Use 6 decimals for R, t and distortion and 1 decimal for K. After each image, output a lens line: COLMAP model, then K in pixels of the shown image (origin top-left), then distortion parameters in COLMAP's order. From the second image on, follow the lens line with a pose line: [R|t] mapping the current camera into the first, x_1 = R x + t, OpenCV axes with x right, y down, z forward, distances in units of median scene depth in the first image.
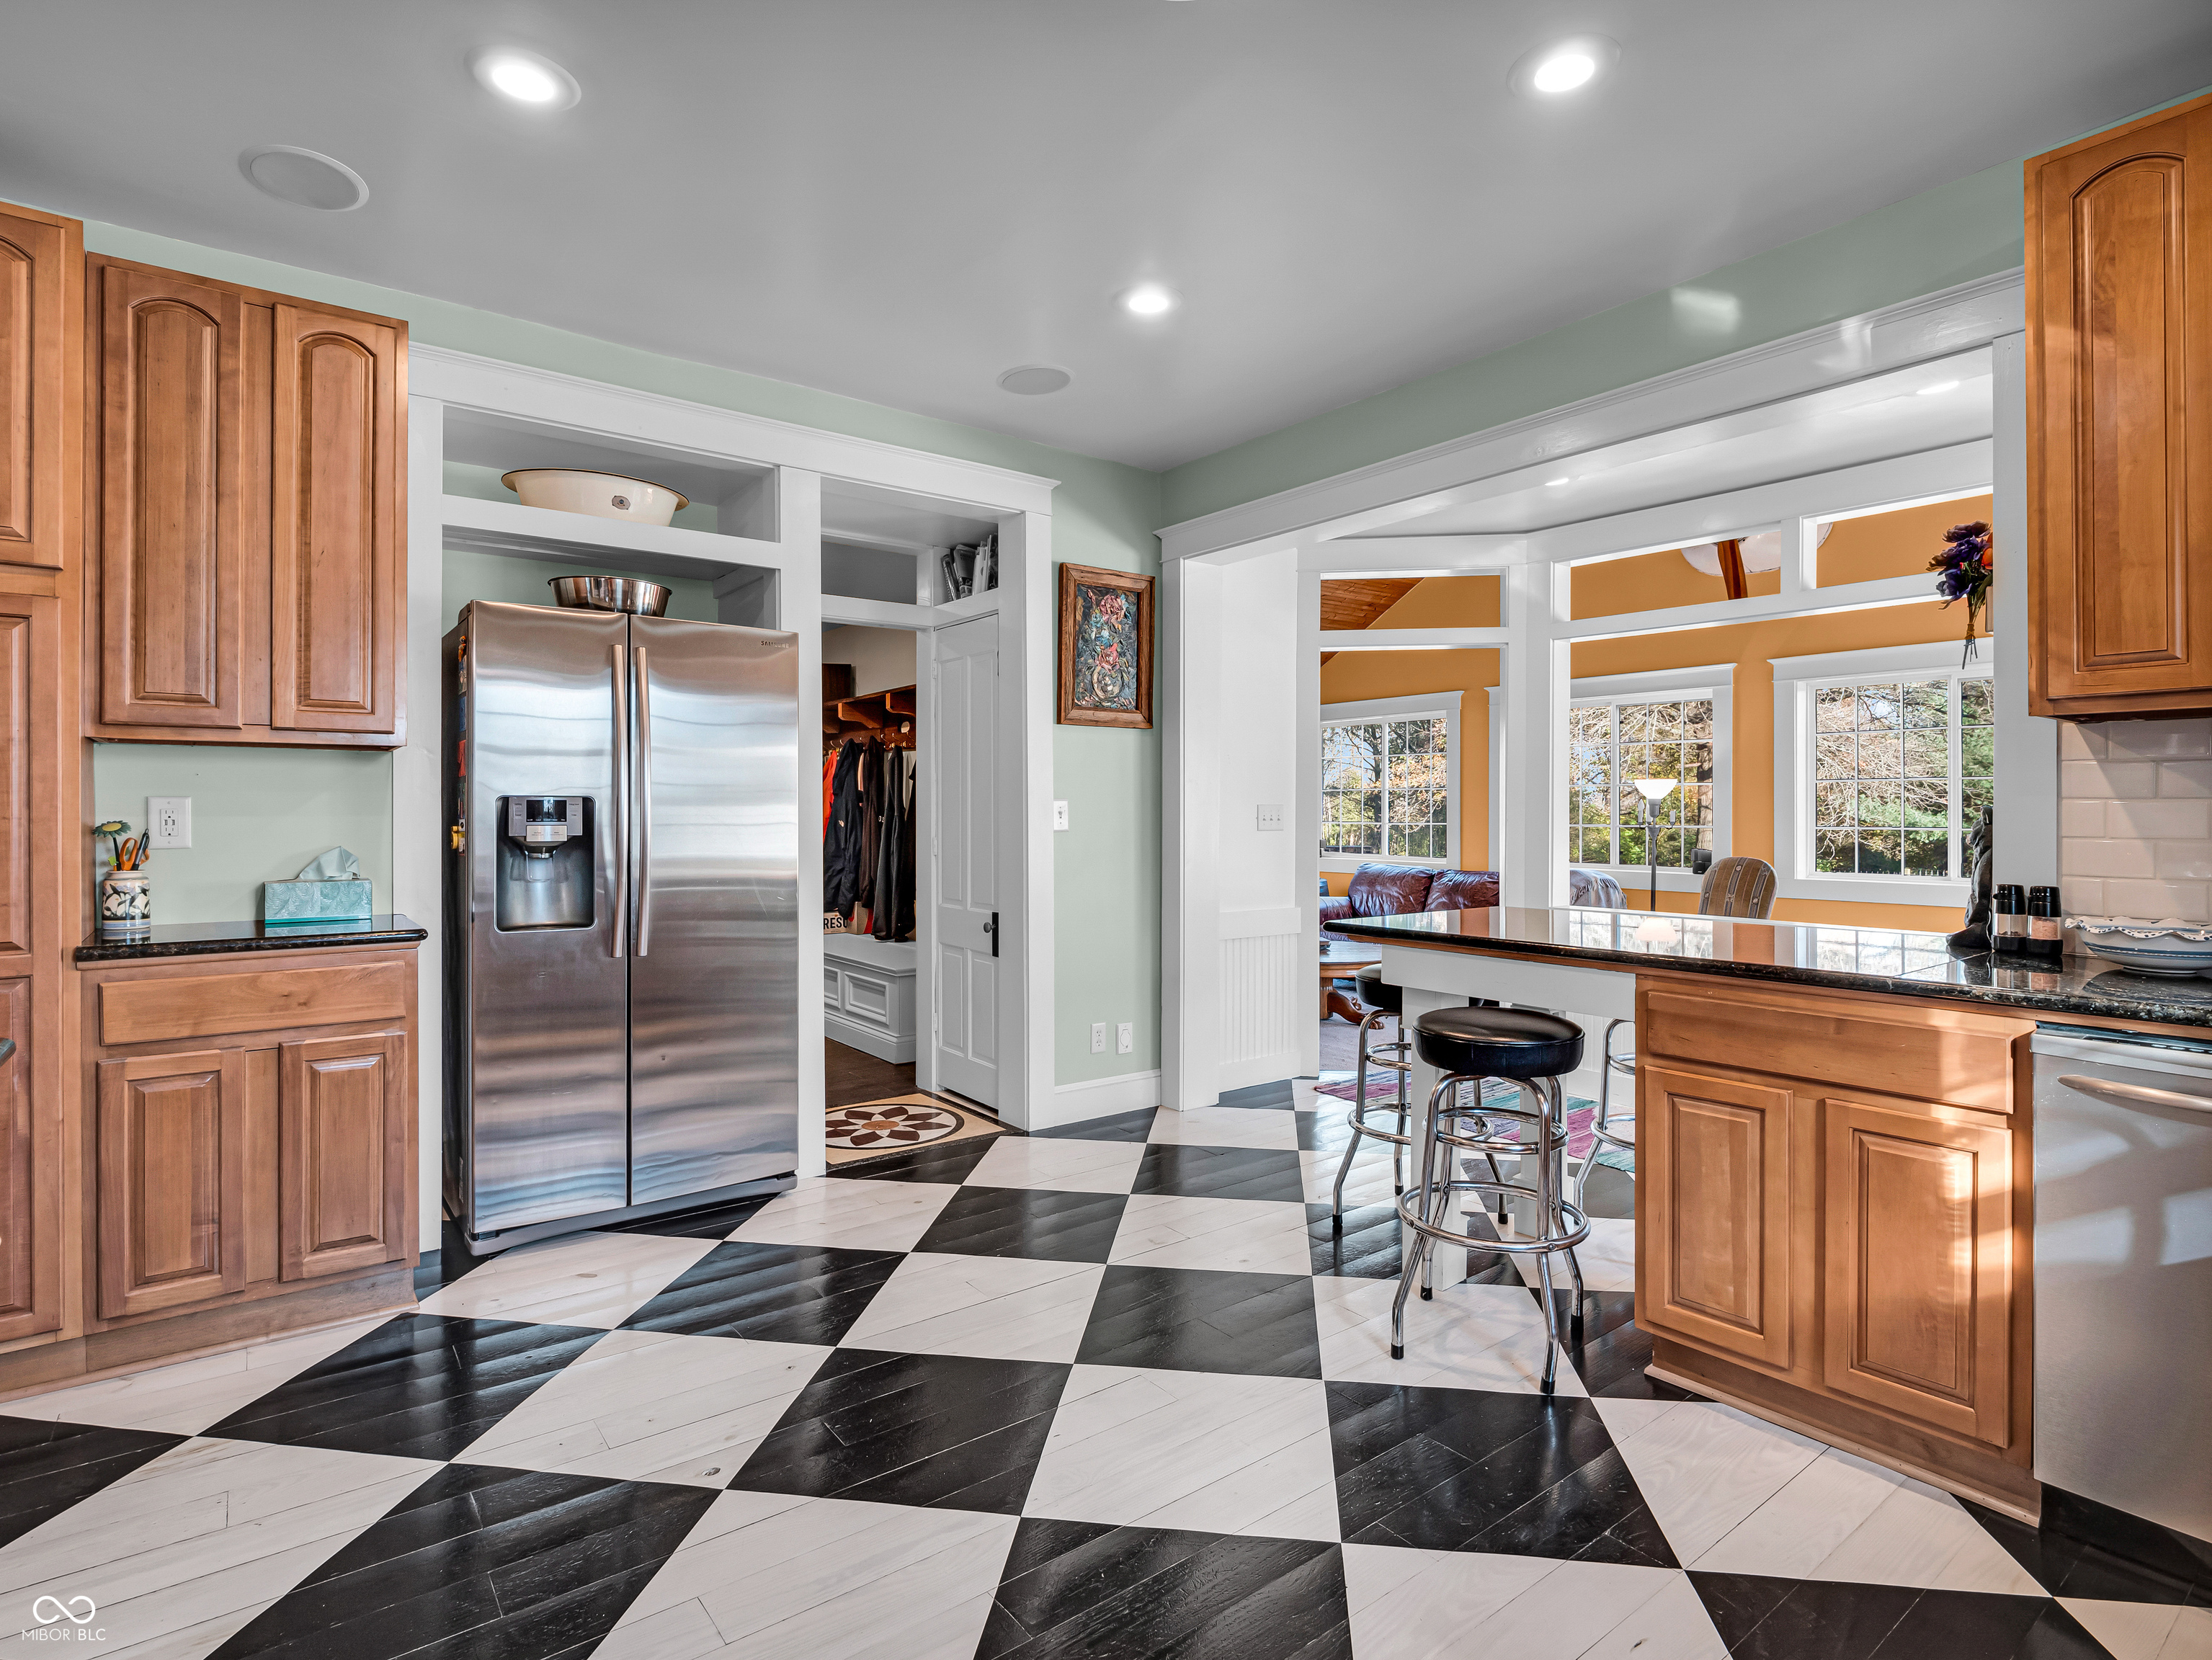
lens RADIAL K [[1124.4, 0, 1108.1], [0, 1124.4, 807.8], [0, 0, 1]] dist [-0.003708, -0.006450]
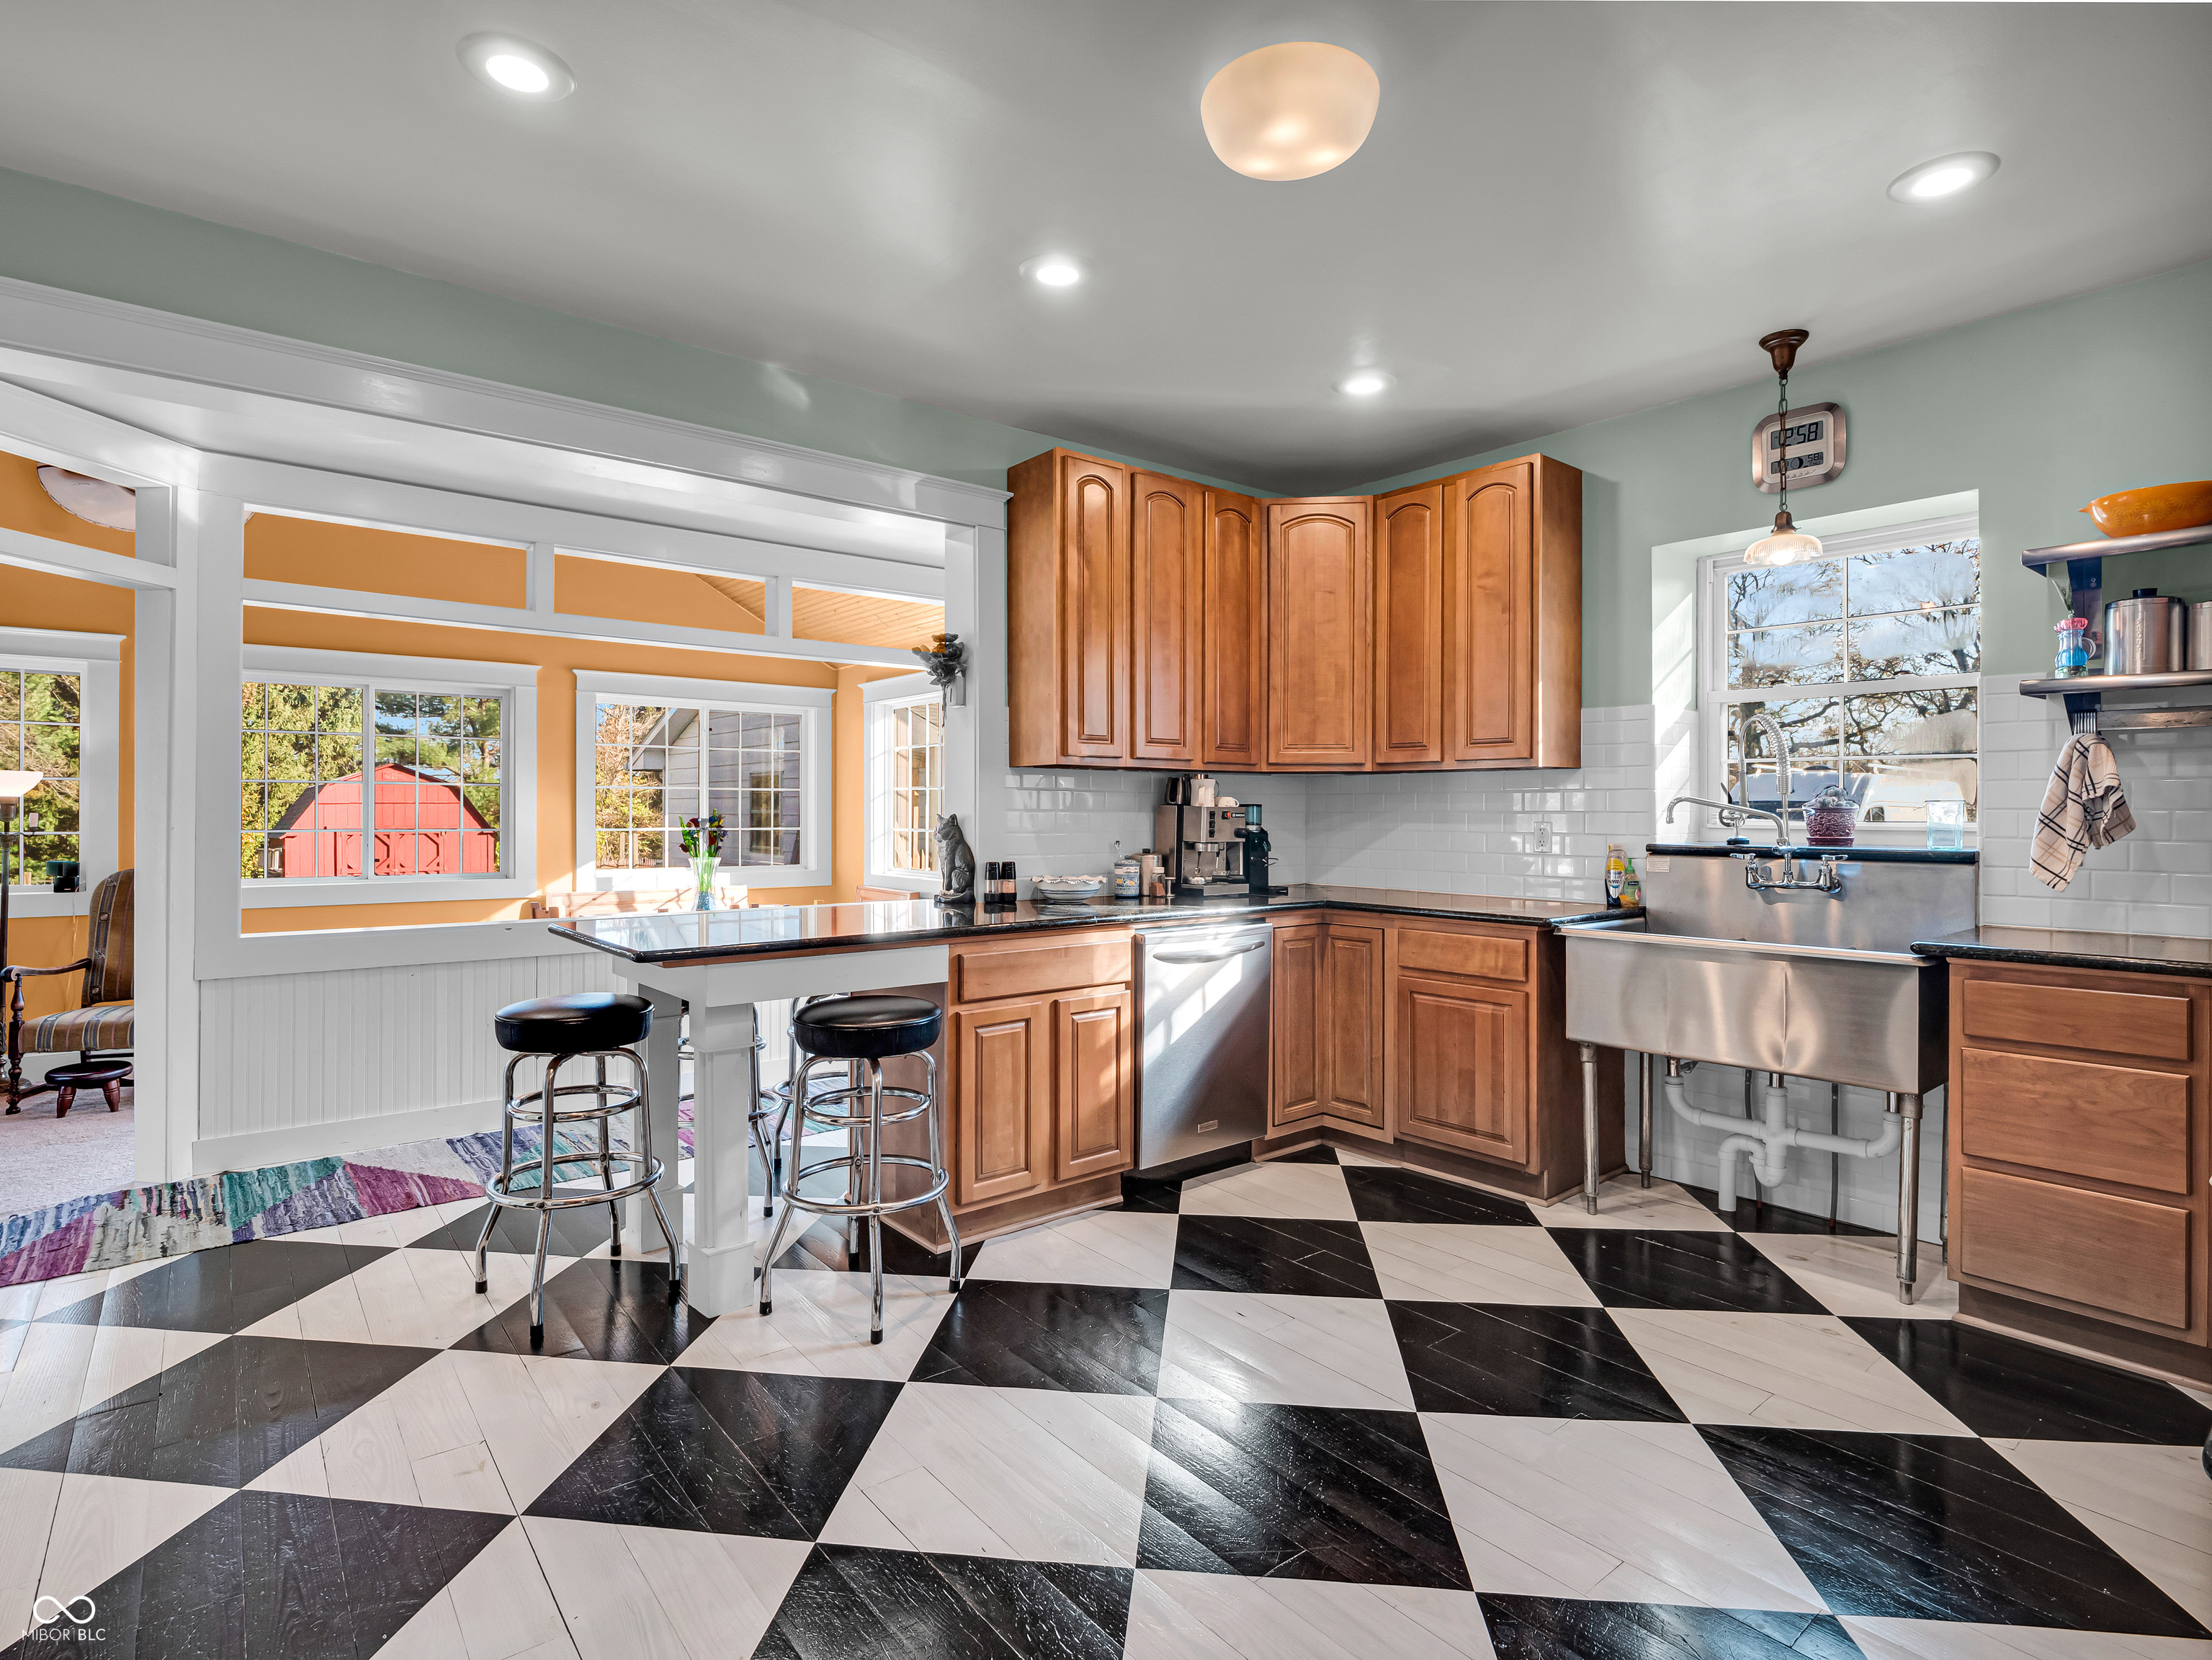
lens RADIAL K [[1124.6, 0, 1102.7], [0, 1124.6, 809.4], [0, 0, 1]] dist [-0.003708, -0.006450]
pose [[-0.023401, 0.005419, 0.999711, -0.935080], [-0.006570, 0.999963, -0.005574, -0.001128], [-0.999705, -0.006699, -0.023365, 0.960159]]
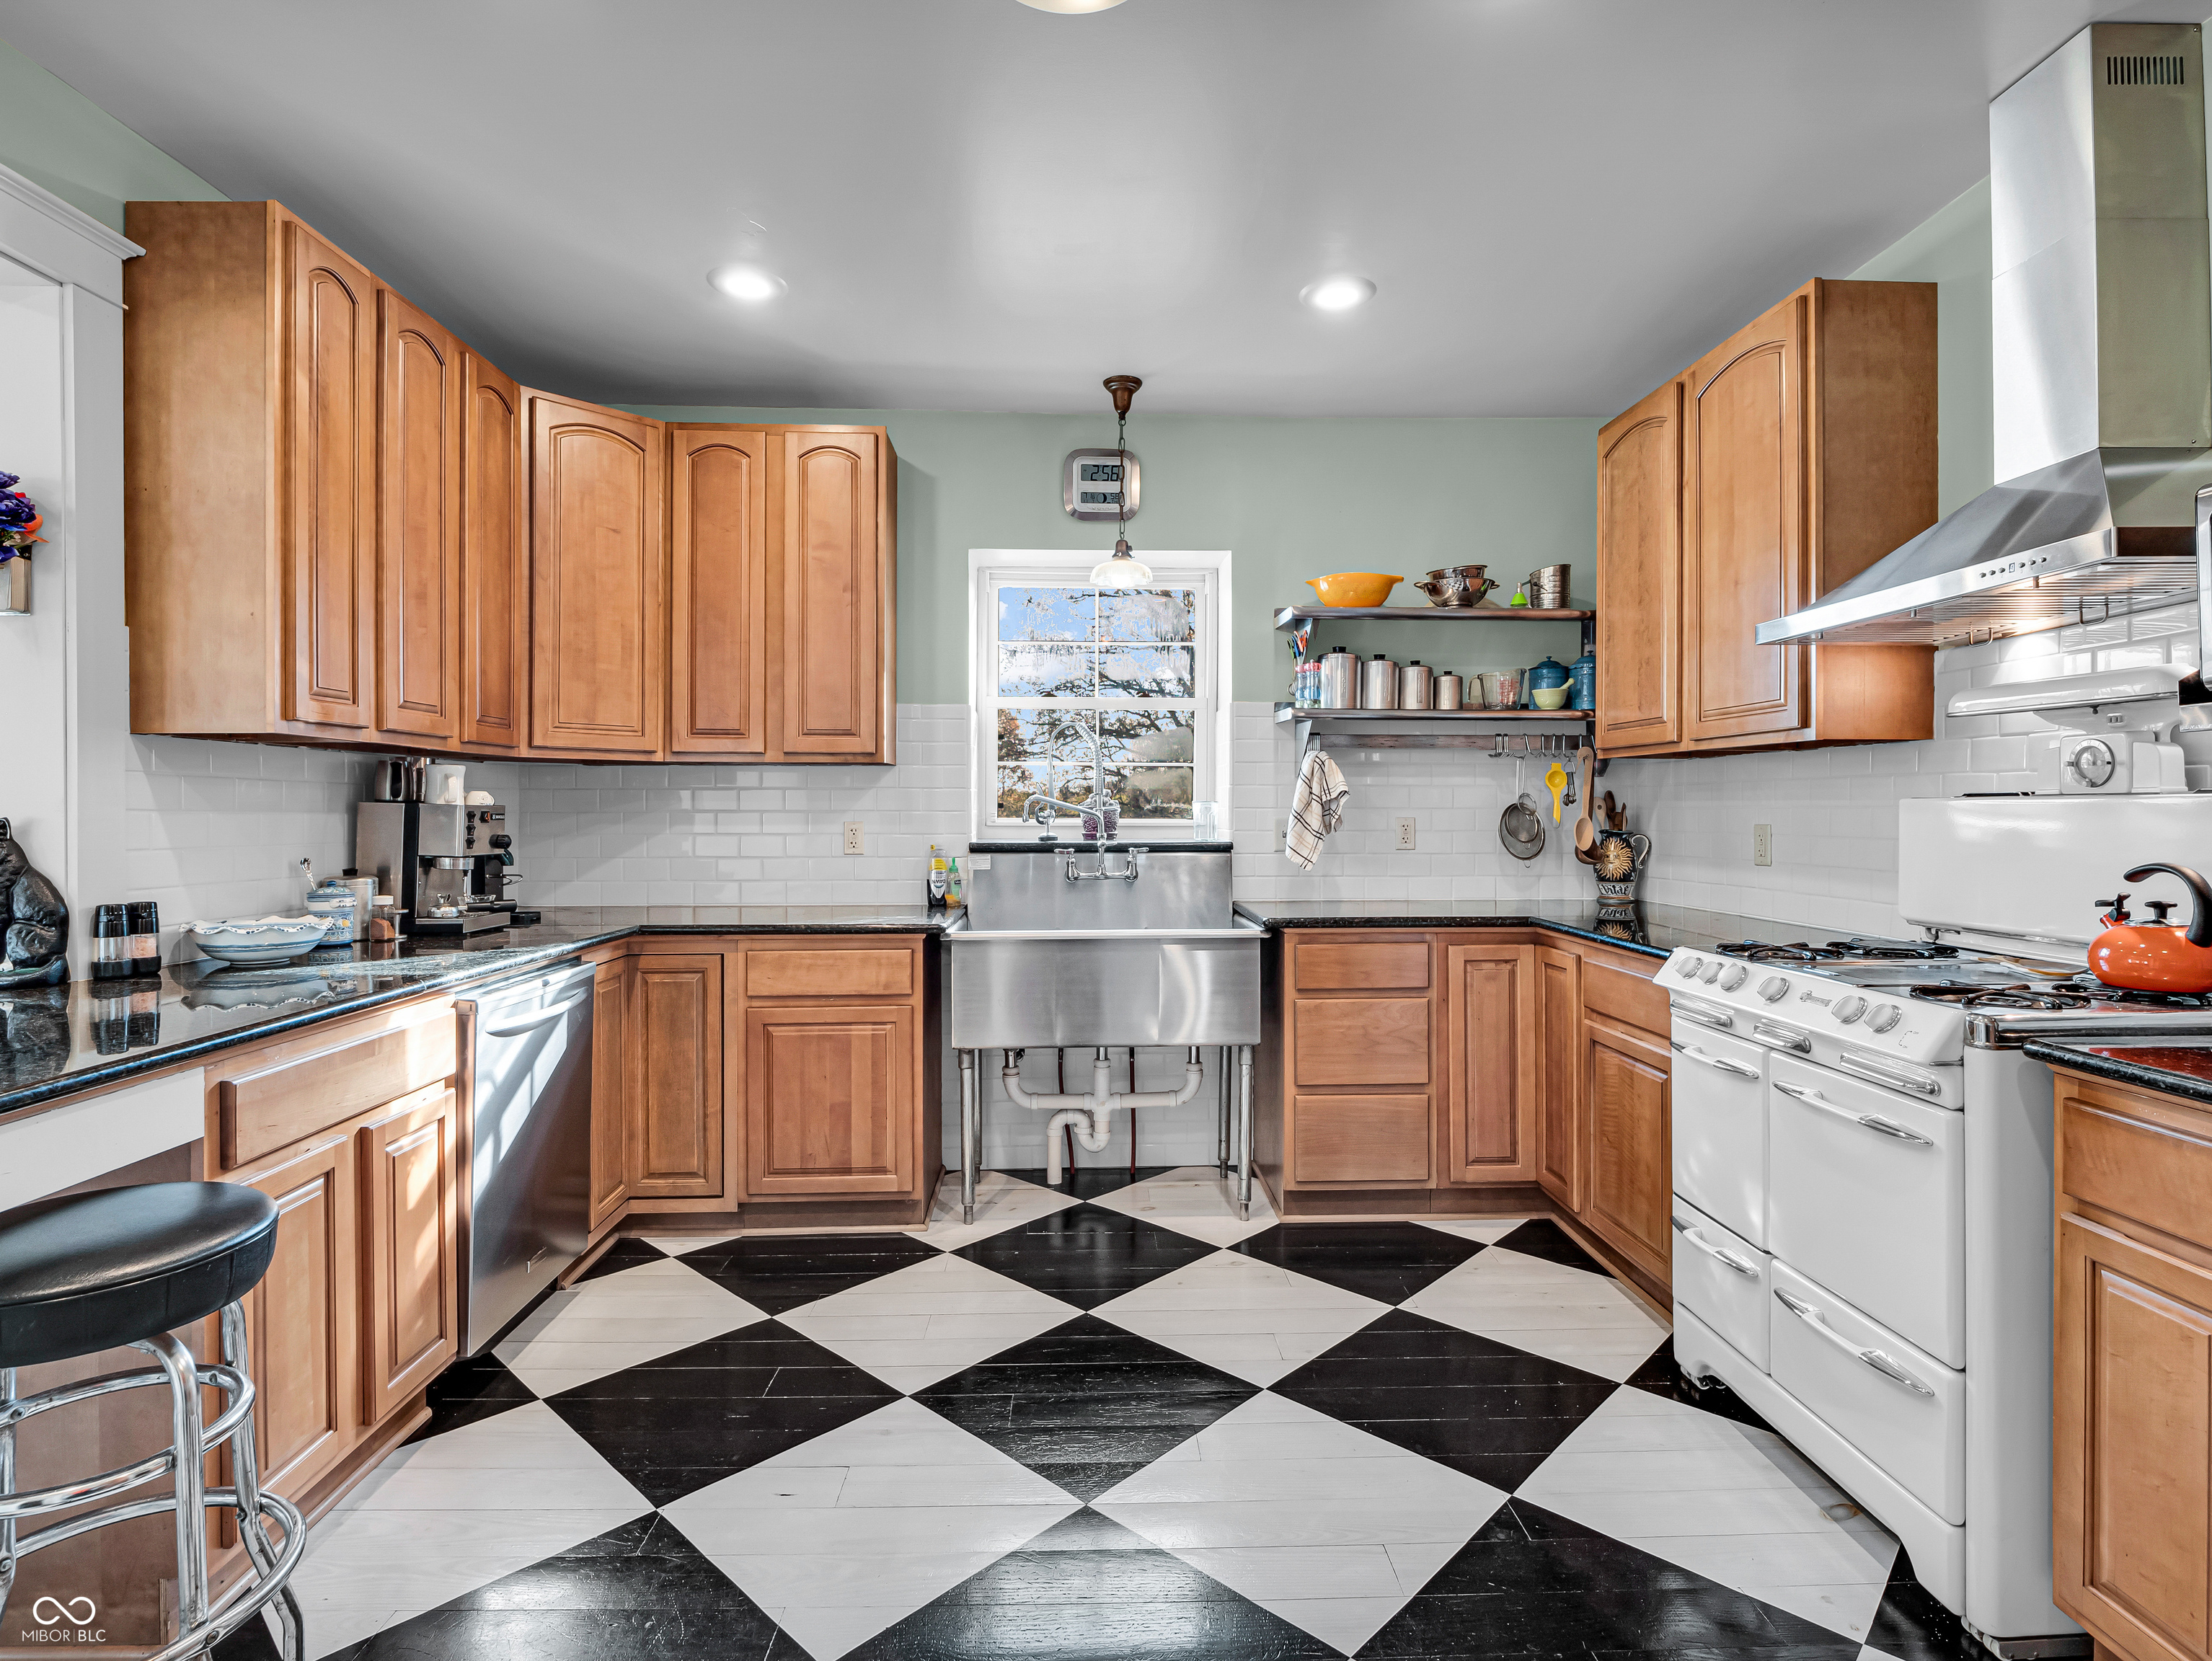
lens RADIAL K [[1124.4, 0, 1110.0], [0, 1124.4, 816.6], [0, 0, 1]] dist [-0.003708, -0.006450]
pose [[-0.809233, 0.002405, 0.587482, -0.417764], [0.001640, 0.999997, -0.001834, -0.000188], [-0.587485, -0.000521, -0.809235, 1.376197]]
